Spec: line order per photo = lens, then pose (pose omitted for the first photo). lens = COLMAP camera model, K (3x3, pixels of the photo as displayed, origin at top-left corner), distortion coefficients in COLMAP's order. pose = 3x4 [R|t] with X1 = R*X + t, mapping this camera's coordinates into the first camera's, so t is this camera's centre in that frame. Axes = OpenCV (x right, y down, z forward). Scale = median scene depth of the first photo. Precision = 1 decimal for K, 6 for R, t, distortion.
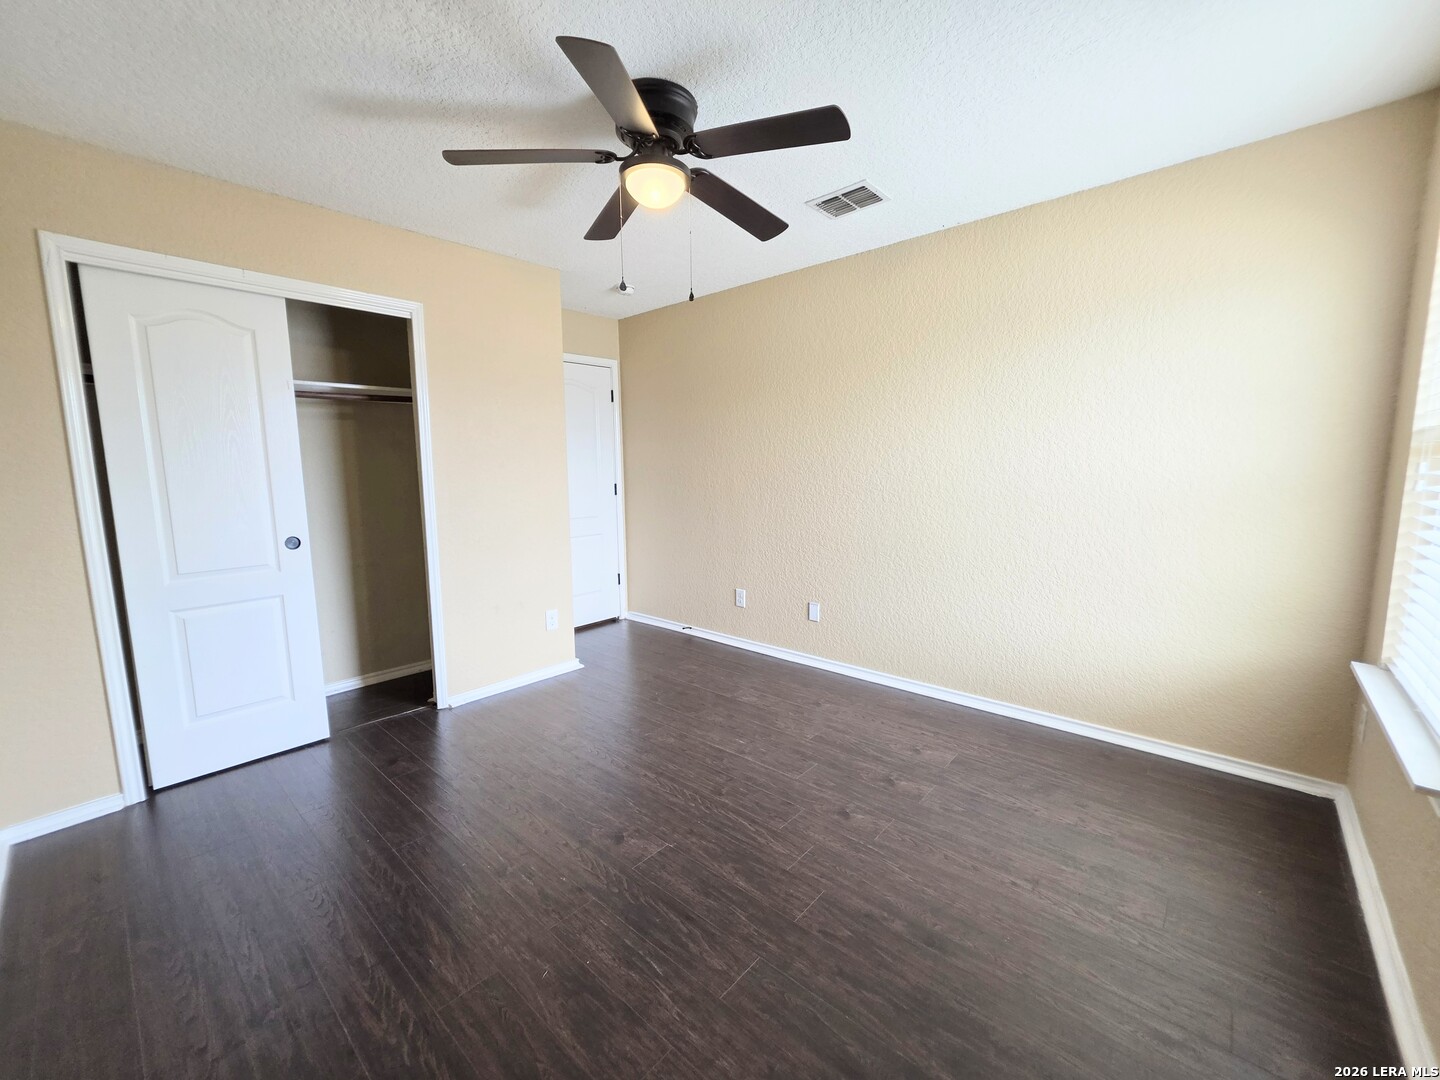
lens RADIAL K [[583.0, 0, 727.5], [0, 583.0, 536.3], [0, 0, 1]] dist [-0.002676, 0.000291]
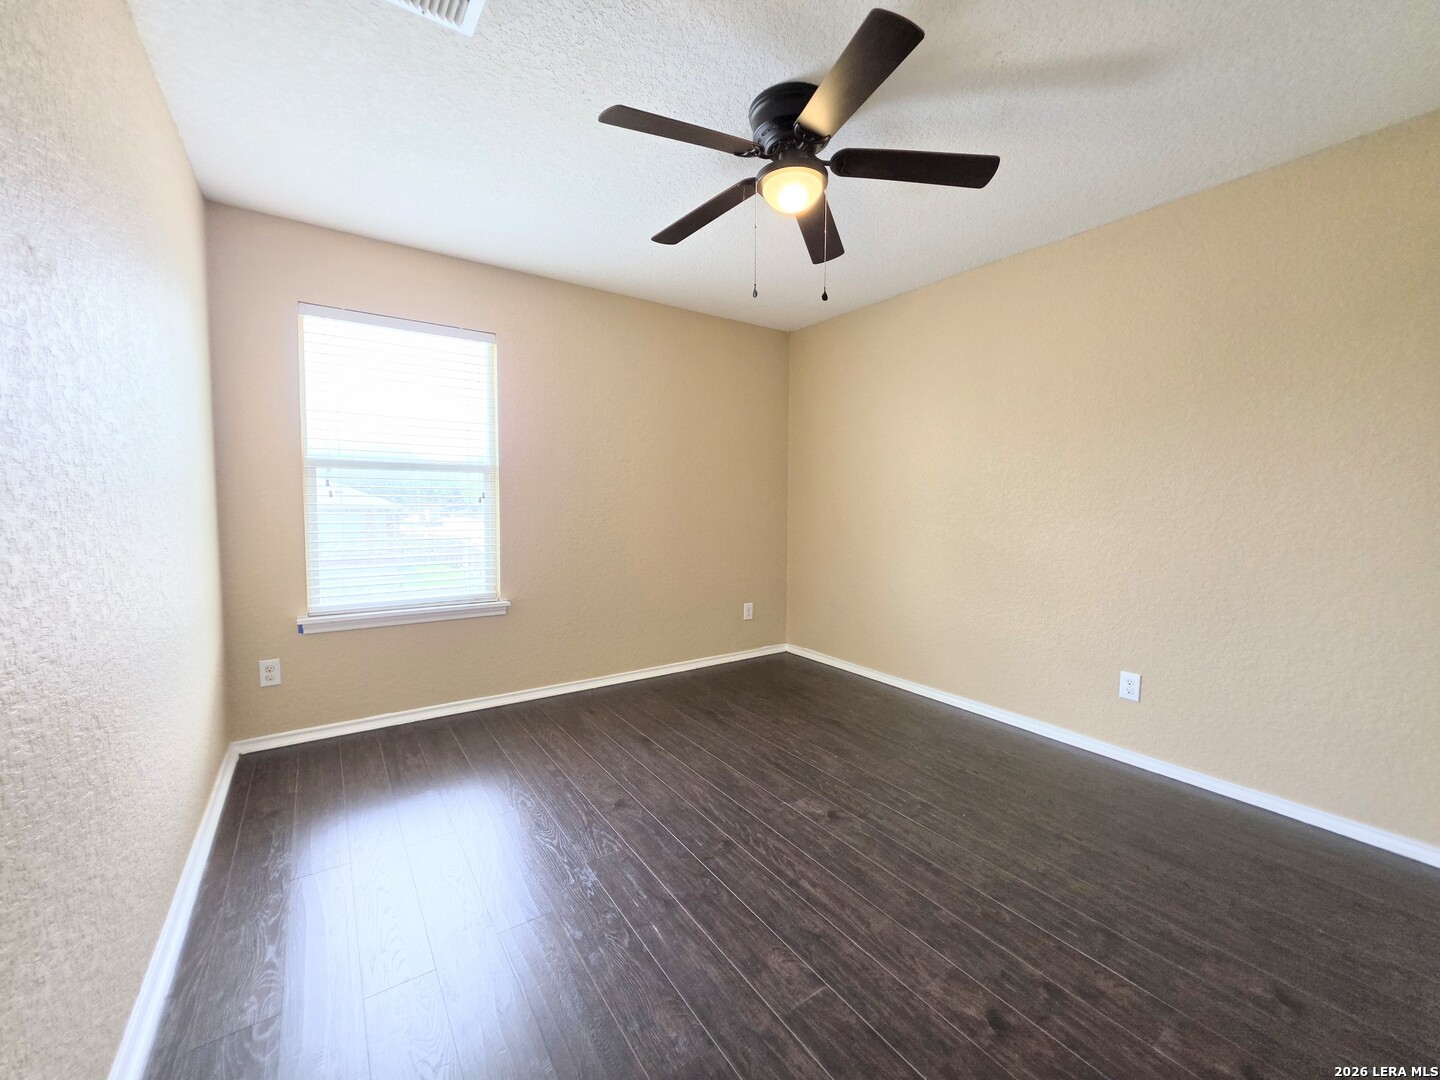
lens RADIAL K [[583.0, 0, 727.5], [0, 583.0, 536.3], [0, 0, 1]] dist [-0.002676, 0.000291]
pose [[-0.972930, -0.016559, 0.230505, -0.243298], [0.026755, 0.982652, 0.183517, -0.203928], [-0.229545, 0.184717, -0.955609, 2.033978]]
